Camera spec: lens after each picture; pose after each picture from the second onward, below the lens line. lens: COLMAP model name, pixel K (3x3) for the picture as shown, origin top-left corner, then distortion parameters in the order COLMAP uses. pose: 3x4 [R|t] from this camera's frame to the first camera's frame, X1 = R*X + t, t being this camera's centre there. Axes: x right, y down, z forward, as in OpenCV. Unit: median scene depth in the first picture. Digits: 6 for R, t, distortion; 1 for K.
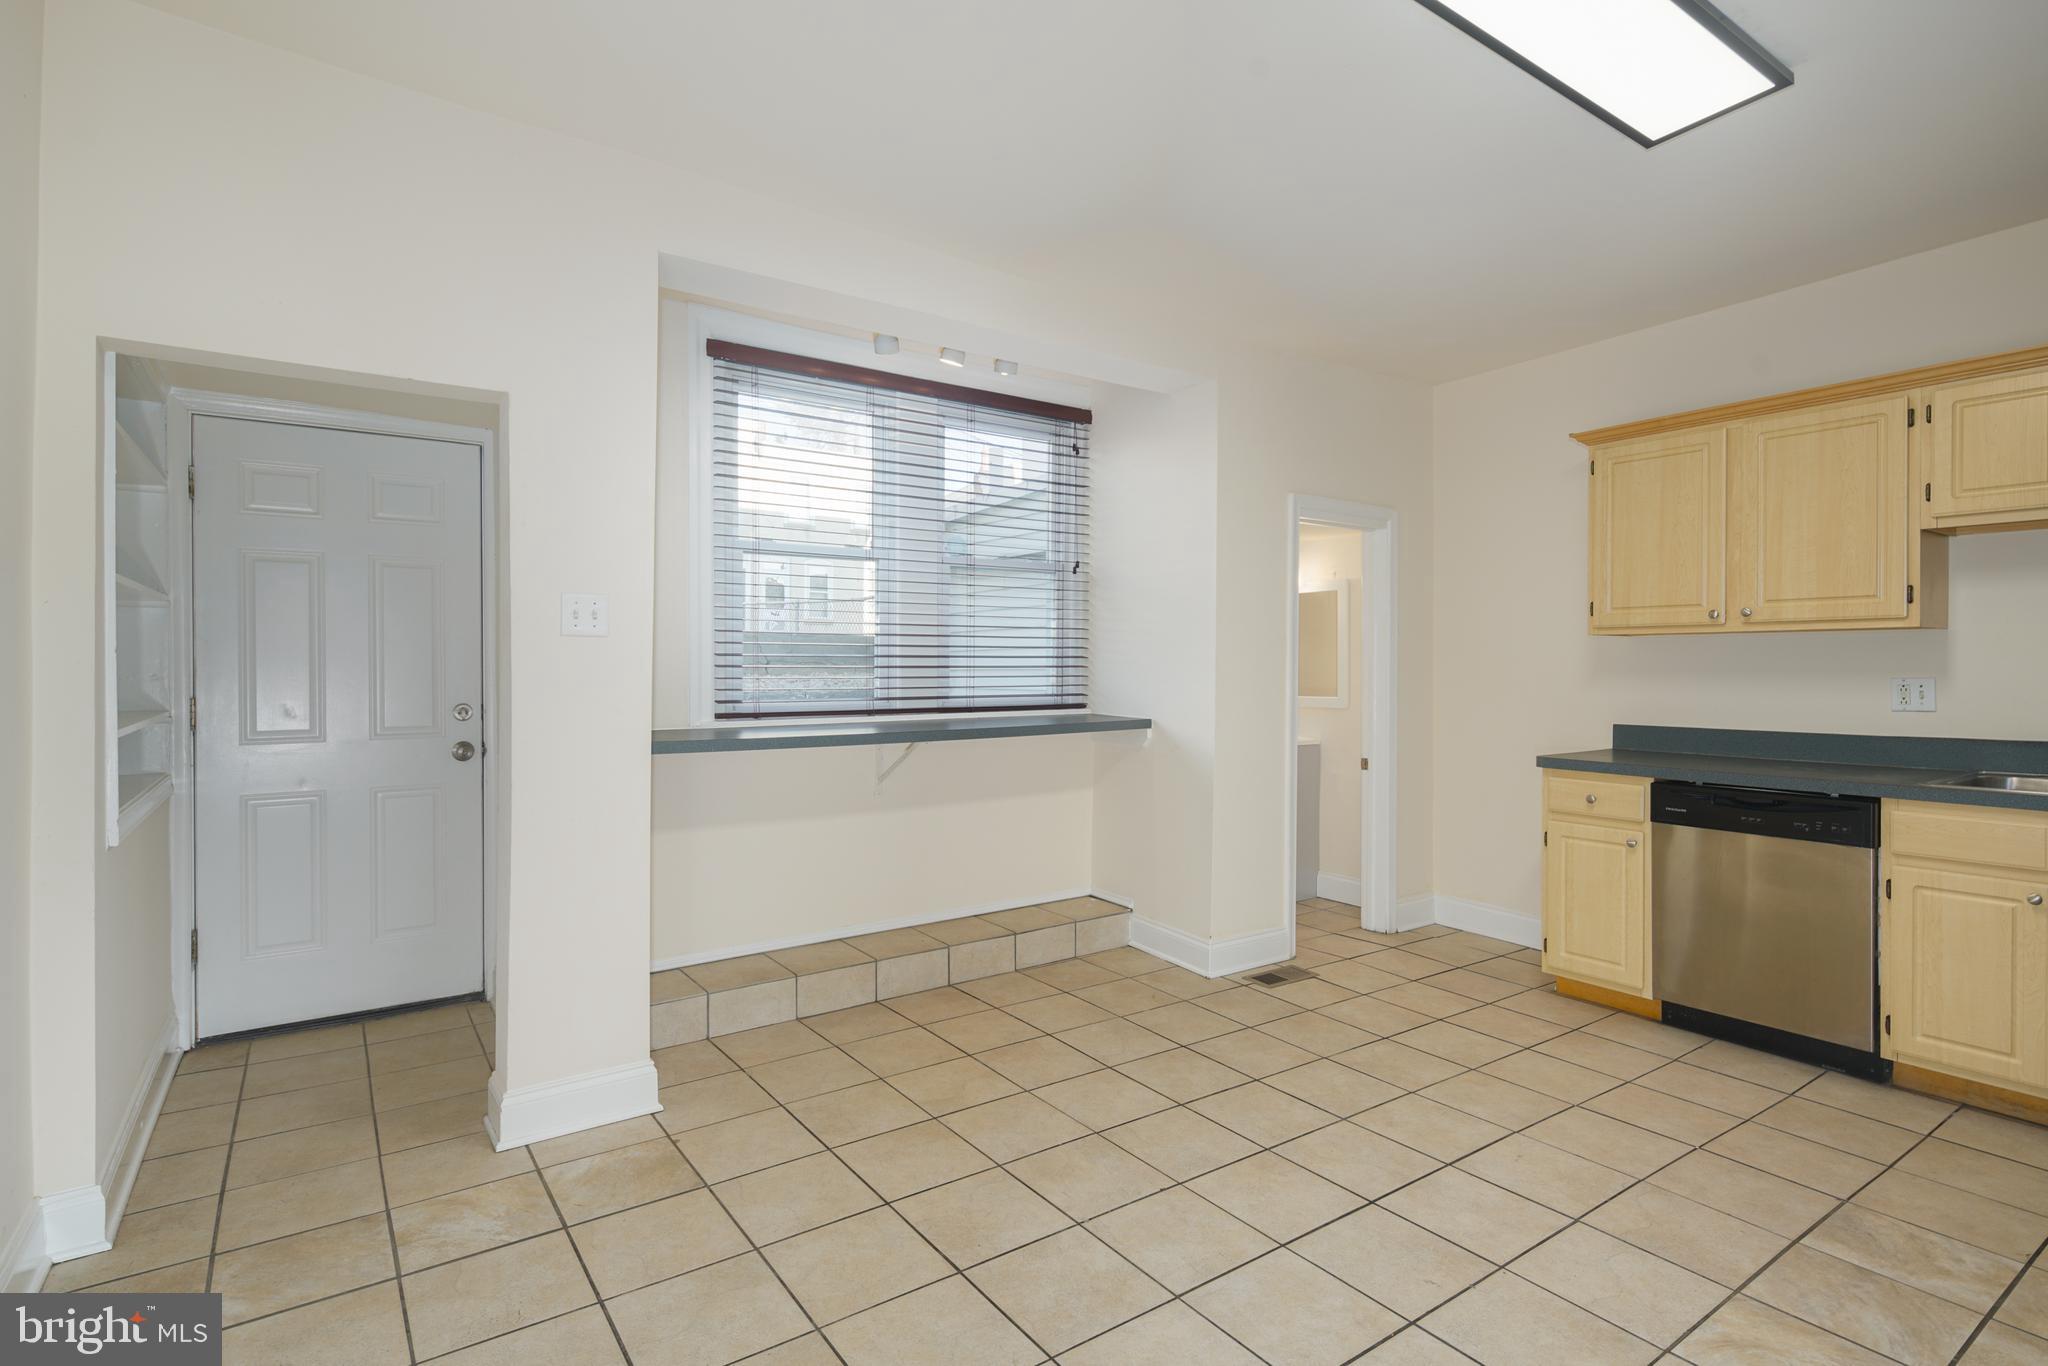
lens RADIAL K [[1013.8, 0, 1013.4], [0, 1013.8, 670.7], [0, 0, 1]] dist [0.005297, -0.004824]
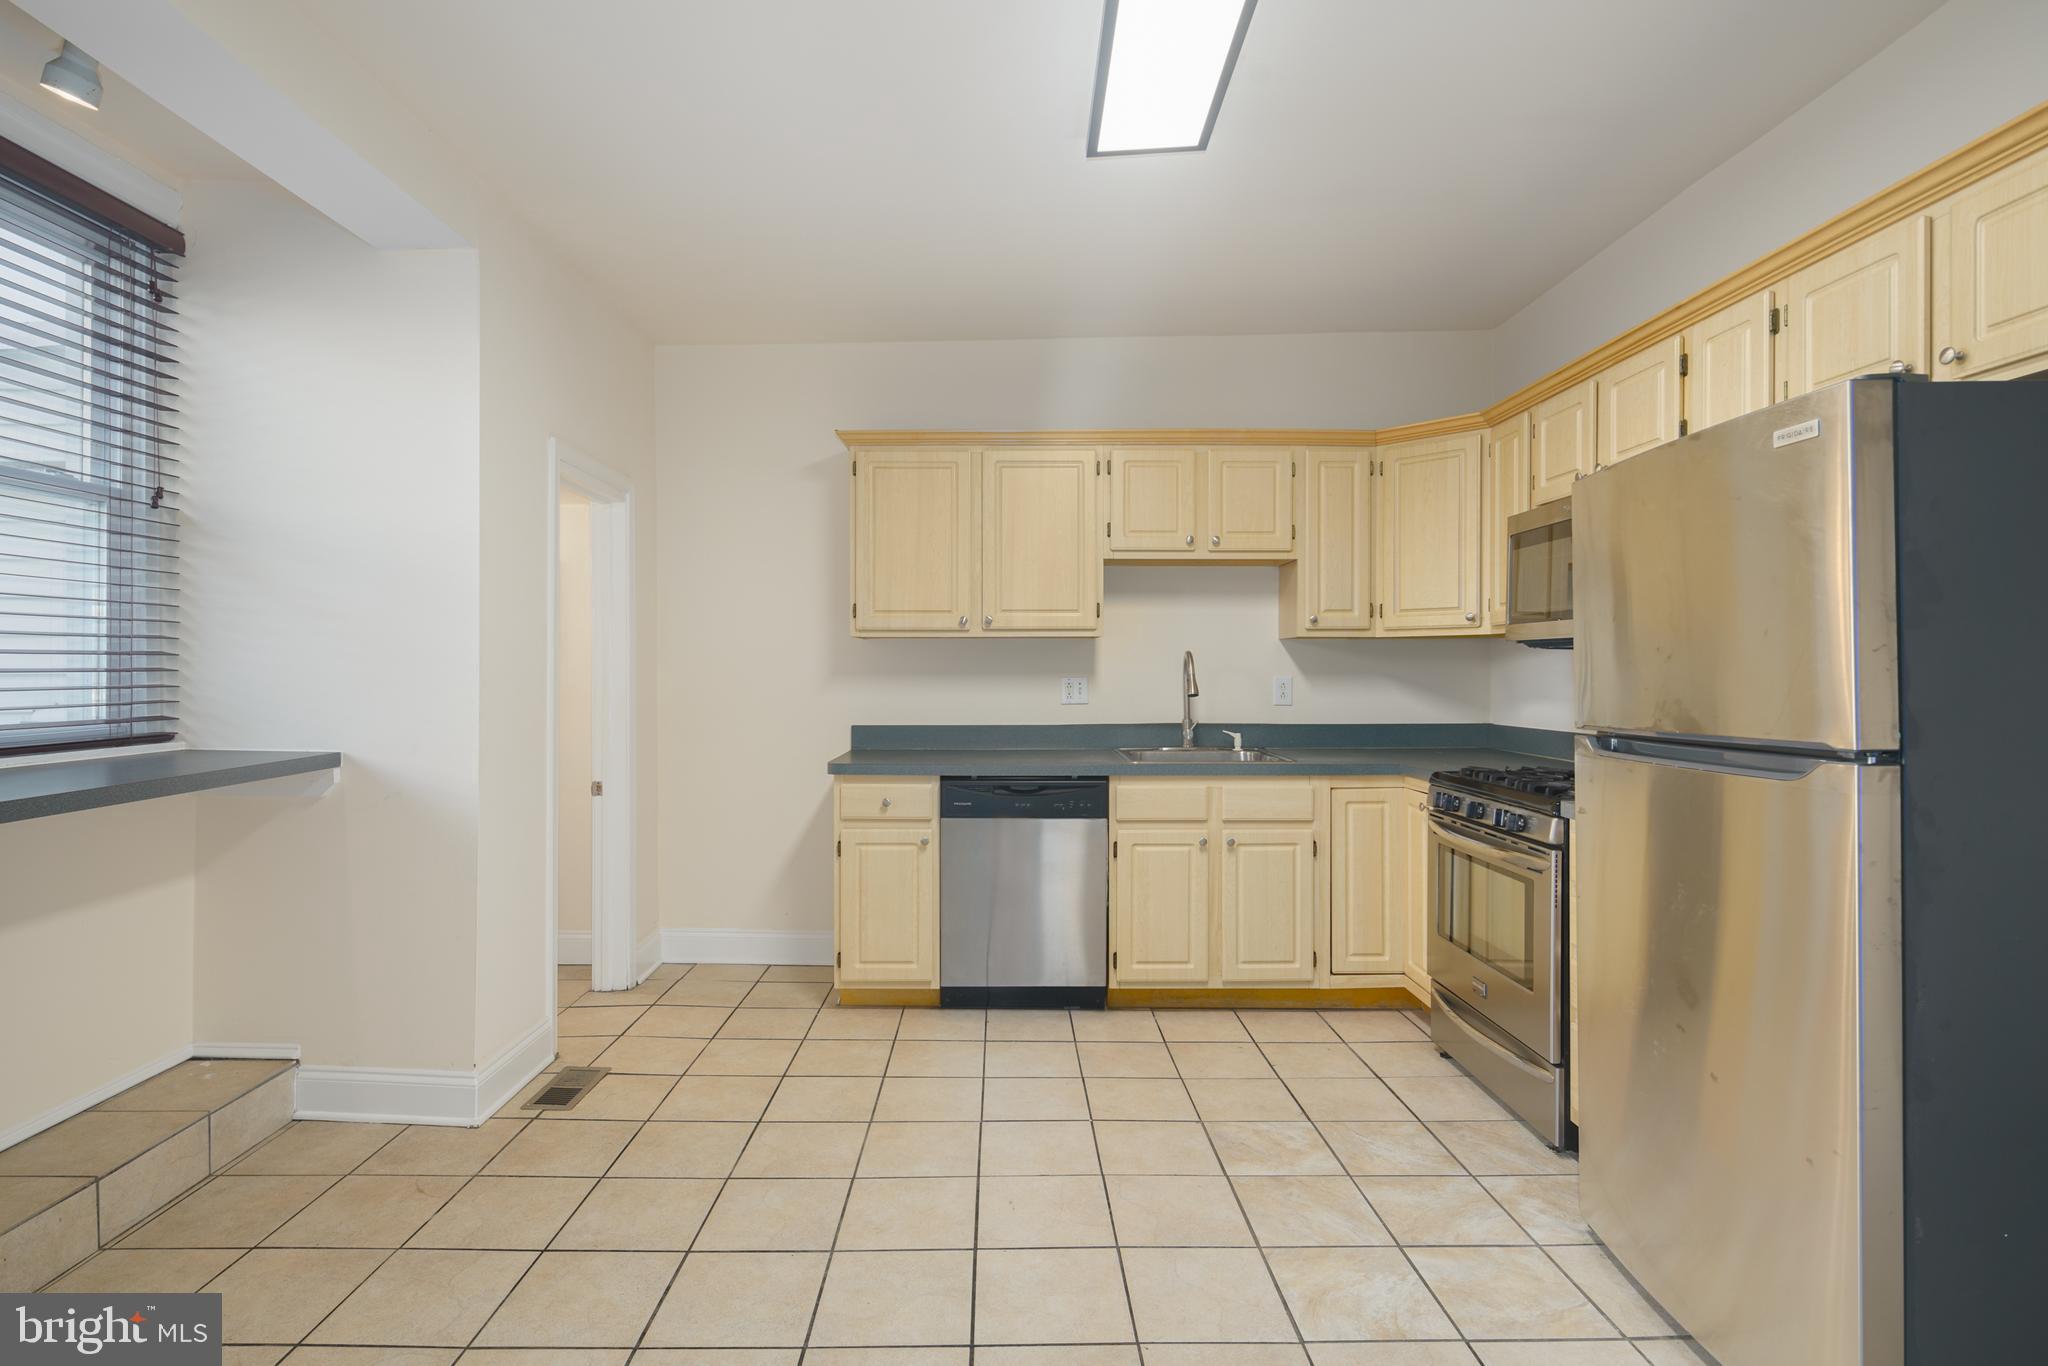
lens RADIAL K [[1013.8, 0, 1023.1], [0, 1013.8, 680.4], [0, 0, 1]] dist [0.005297, -0.004824]
pose [[0.558513, -0.011209, 0.829420, -0.178780], [0.004200, 0.999934, 0.010685, -0.002853], [-0.829485, -0.002484, 0.558523, 0.340560]]
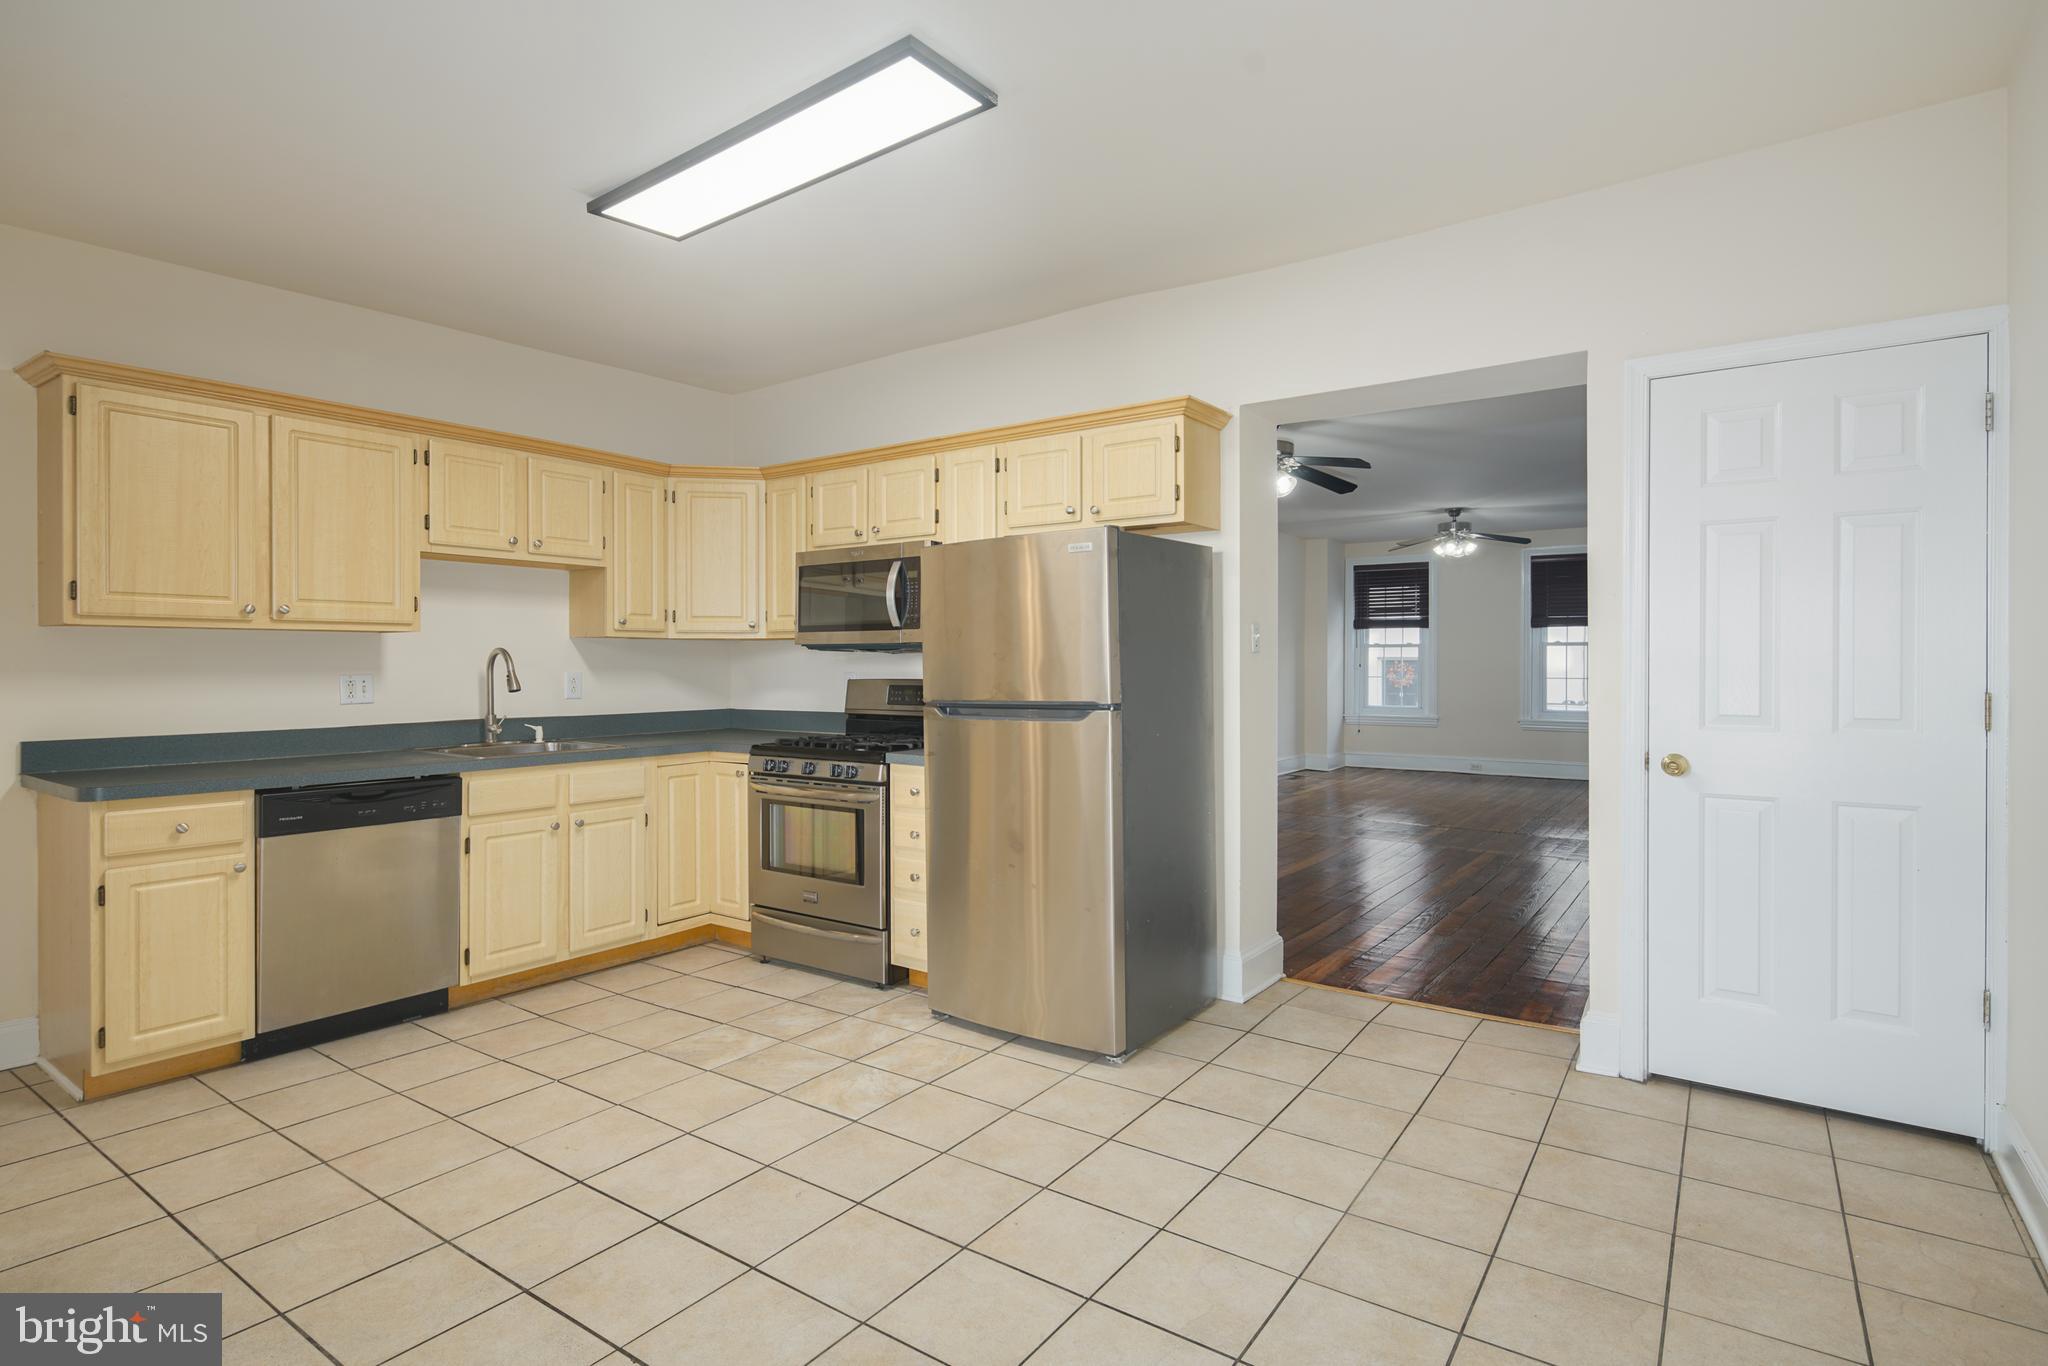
lens RADIAL K [[1013.8, 0, 1031.0], [0, 1013.8, 675.7], [0, 0, 1]] dist [0.005297, -0.004824]
pose [[-0.345737, -0.011423, 0.938262, -0.435504], [0.003445, 0.999904, 0.013443, -0.004474], [-0.938325, 0.007880, -0.345664, 0.651969]]
